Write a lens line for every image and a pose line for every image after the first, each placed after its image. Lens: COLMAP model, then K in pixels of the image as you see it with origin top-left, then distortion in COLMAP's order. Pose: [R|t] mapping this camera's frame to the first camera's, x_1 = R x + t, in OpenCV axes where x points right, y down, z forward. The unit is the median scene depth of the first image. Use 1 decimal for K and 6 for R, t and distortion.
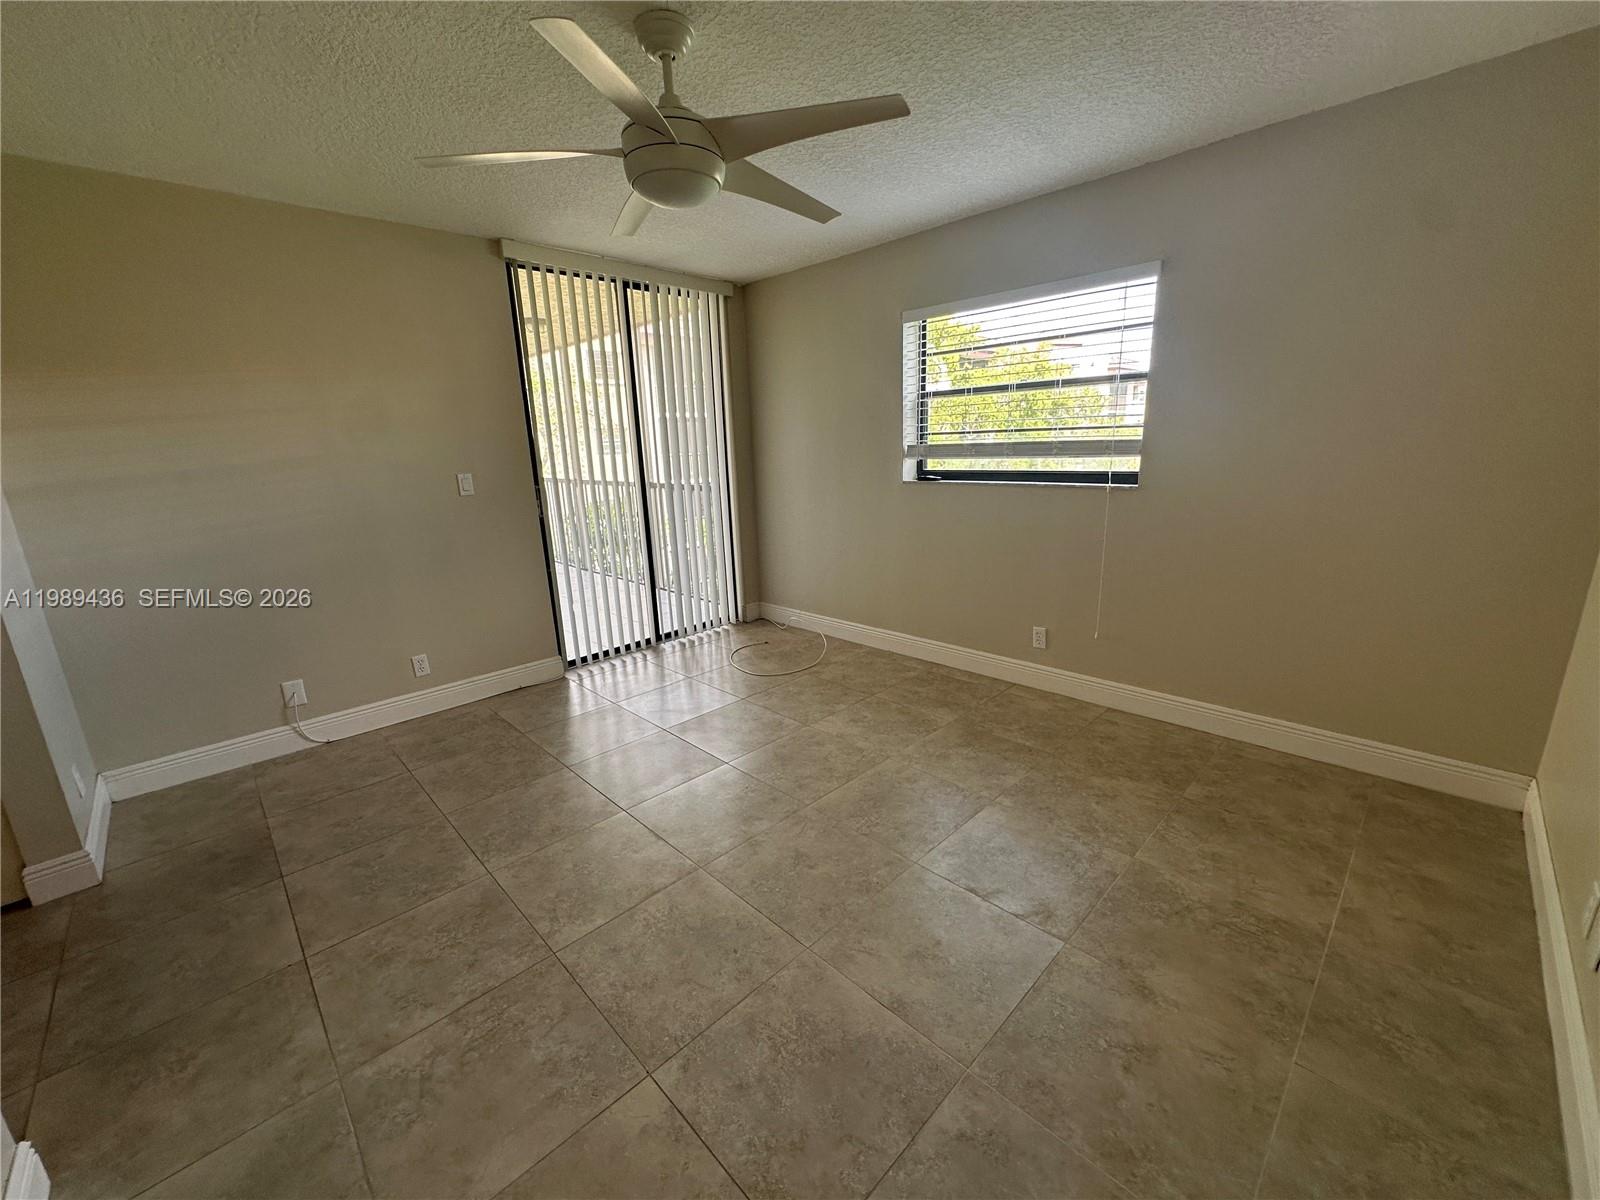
lens RADIAL K [[638.7, 0, 797.5], [0, 638.7, 594.6], [0, 0, 1]] dist [-0.000157, 0.000106]
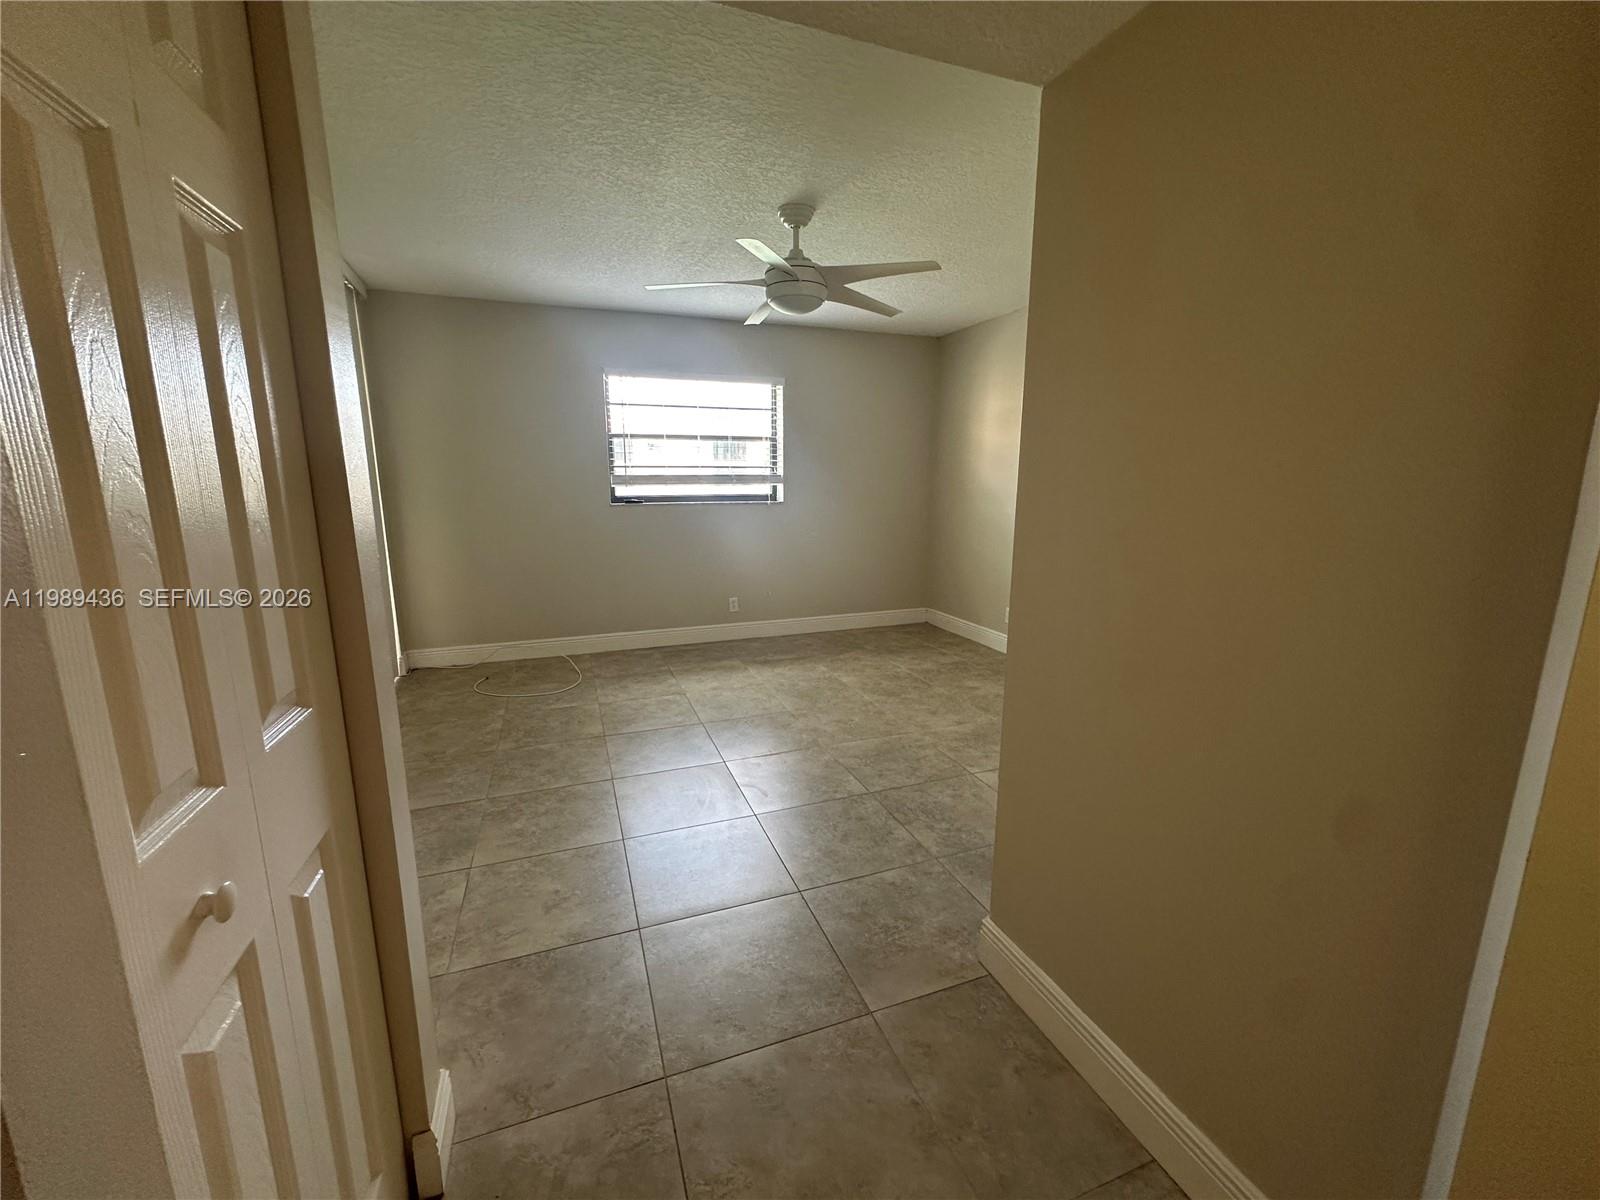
lens RADIAL K [[638.7, 0, 797.5], [0, 638.7, 594.6], [0, 0, 1]] dist [-0.000157, 0.000106]
pose [[0.405504, -0.130119, 0.904785, -1.142828], [0.200815, 0.978317, 0.050693, -0.001329], [-0.891762, 0.161138, 0.422841, 0.291197]]
